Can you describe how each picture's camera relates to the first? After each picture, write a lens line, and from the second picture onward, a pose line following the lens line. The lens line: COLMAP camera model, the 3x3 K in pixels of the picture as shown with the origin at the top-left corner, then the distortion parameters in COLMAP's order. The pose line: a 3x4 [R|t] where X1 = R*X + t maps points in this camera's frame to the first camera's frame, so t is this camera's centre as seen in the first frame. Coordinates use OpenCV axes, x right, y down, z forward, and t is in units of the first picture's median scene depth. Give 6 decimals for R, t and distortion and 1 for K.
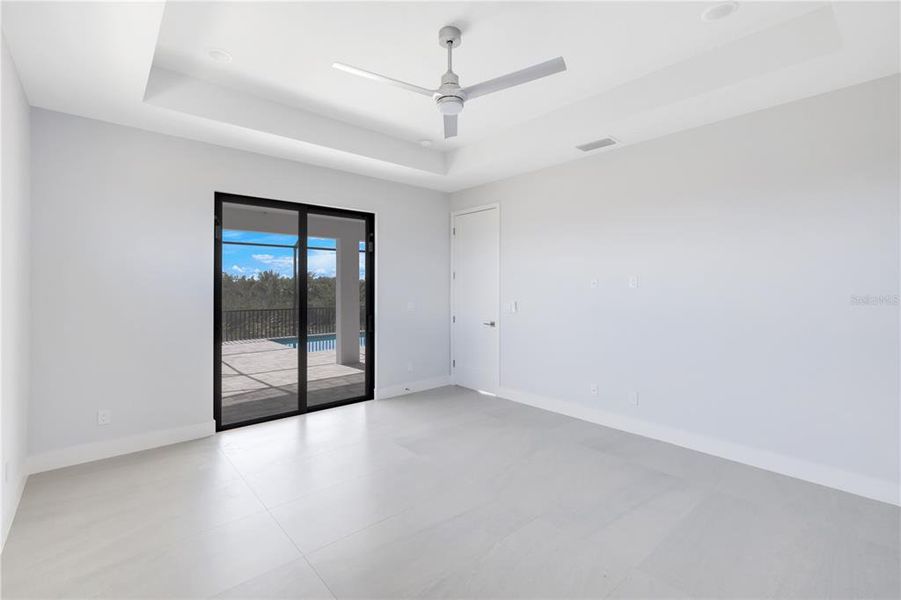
lens RADIAL K [[403.1, 0, 463.3], [0, 403.1, 281.8], [0, 0, 1]] dist [0.000927, -0.000065]
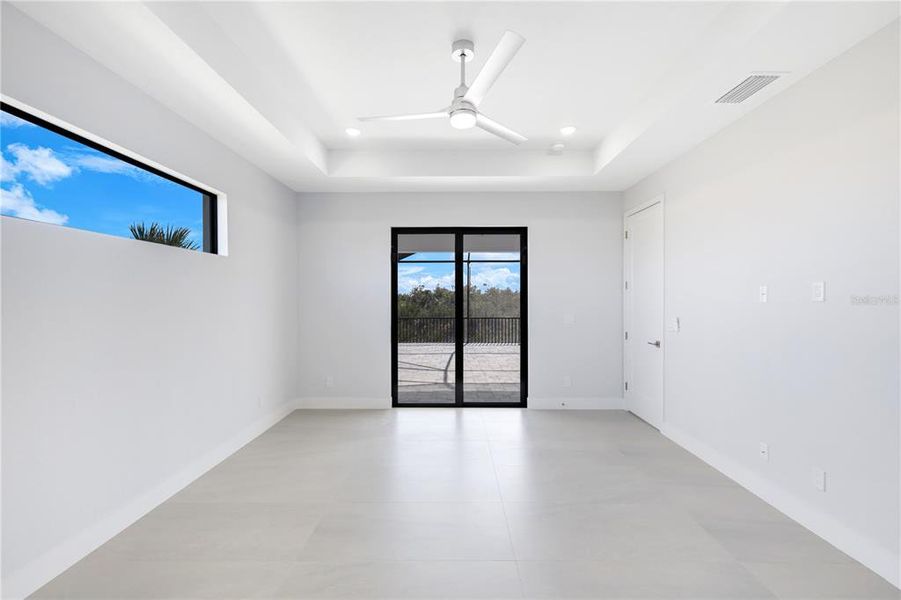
lens RADIAL K [[392.3, 0, 455.3], [0, 392.3, 297.6], [0, 0, 1]] dist [0.000153, 0.000037]
pose [[0.735348, -0.001341, -0.677688, 0.326301], [0.009751, 0.999915, 0.008603, -0.000366], [0.677619, -0.012934, 0.735299, 0.143585]]
